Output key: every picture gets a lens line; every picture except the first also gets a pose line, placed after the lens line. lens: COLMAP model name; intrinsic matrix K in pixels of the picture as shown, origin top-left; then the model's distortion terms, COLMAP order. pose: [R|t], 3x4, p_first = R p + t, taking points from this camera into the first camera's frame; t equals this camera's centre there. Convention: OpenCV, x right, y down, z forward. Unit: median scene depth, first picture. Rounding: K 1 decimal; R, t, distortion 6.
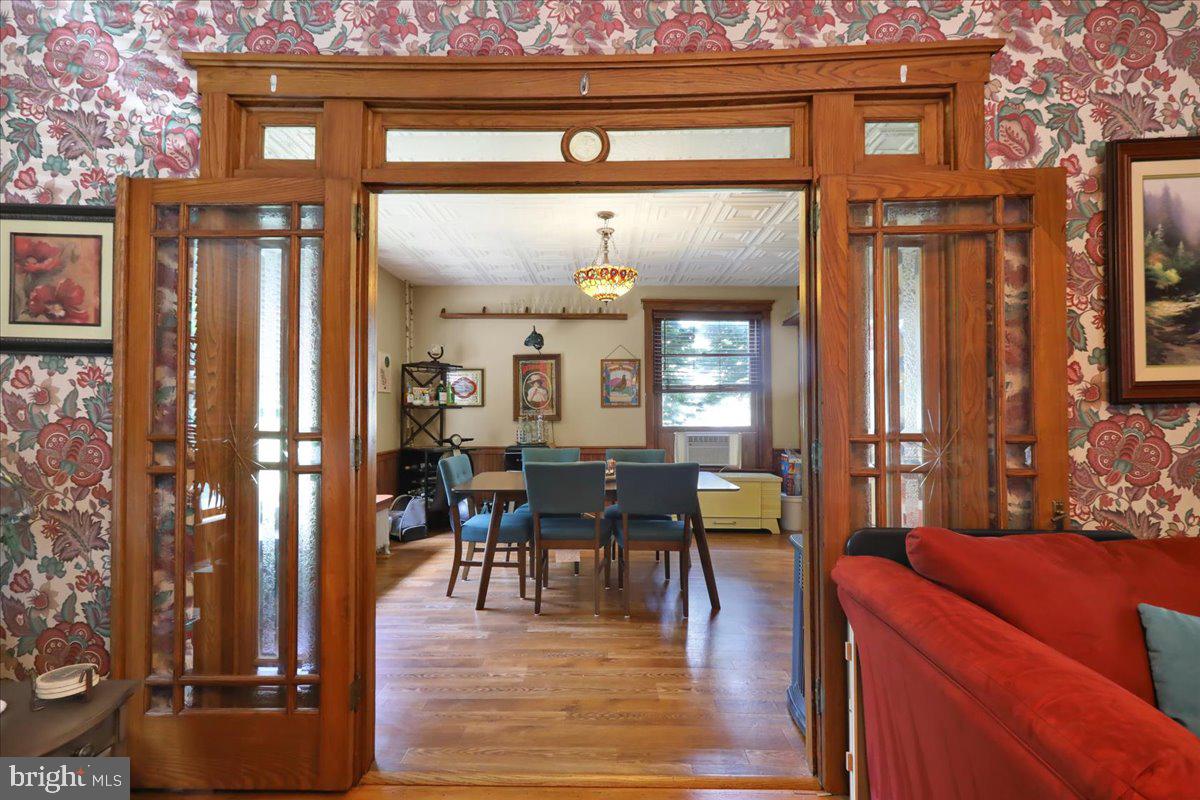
lens RADIAL K [[539.0, 0, 594.6], [0, 539.0, 401.3], [0, 0, 1]] dist [0.003031, 0.003465]
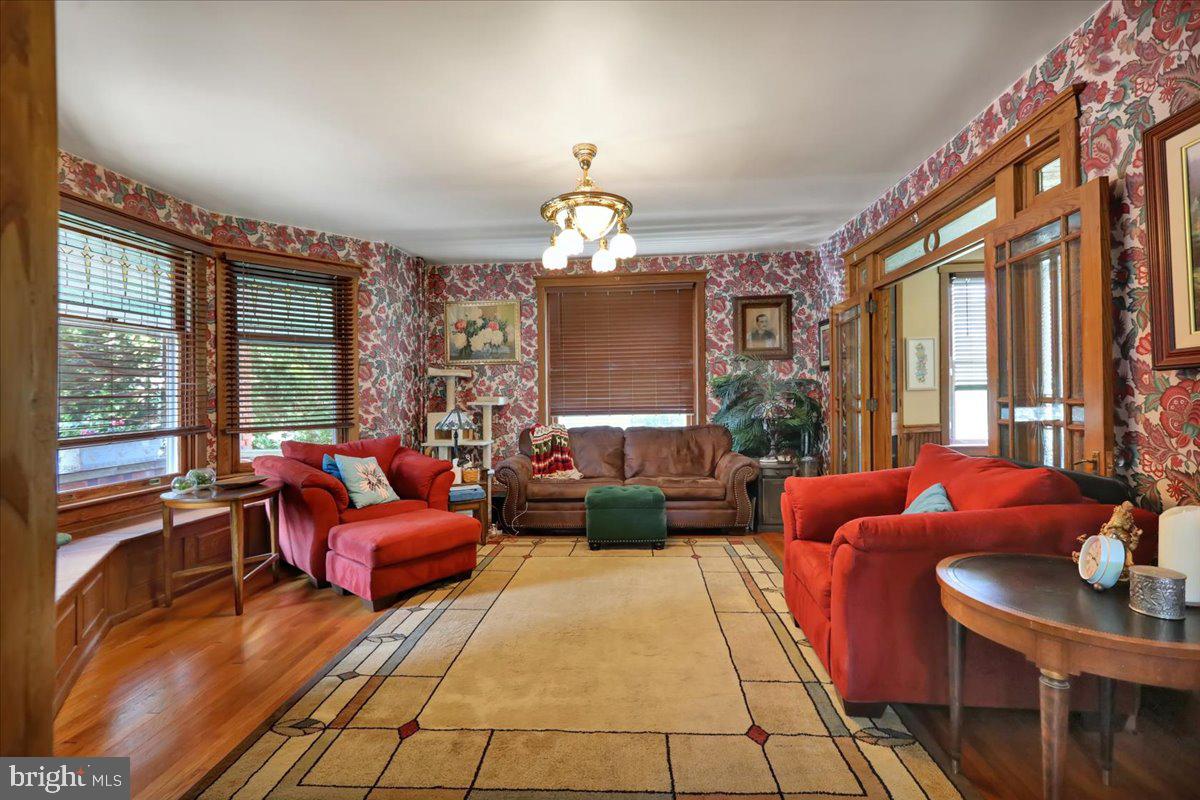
lens RADIAL K [[539.0, 0, 571.1], [0, 539.0, 404.0], [0, 0, 1]] dist [0.003031, 0.003465]
pose [[-0.114088, 0.014077, -0.993371, 2.094553], [0.059501, 0.998201, 0.007312, -0.007764], [0.991687, -0.058272, -0.114720, -0.049299]]
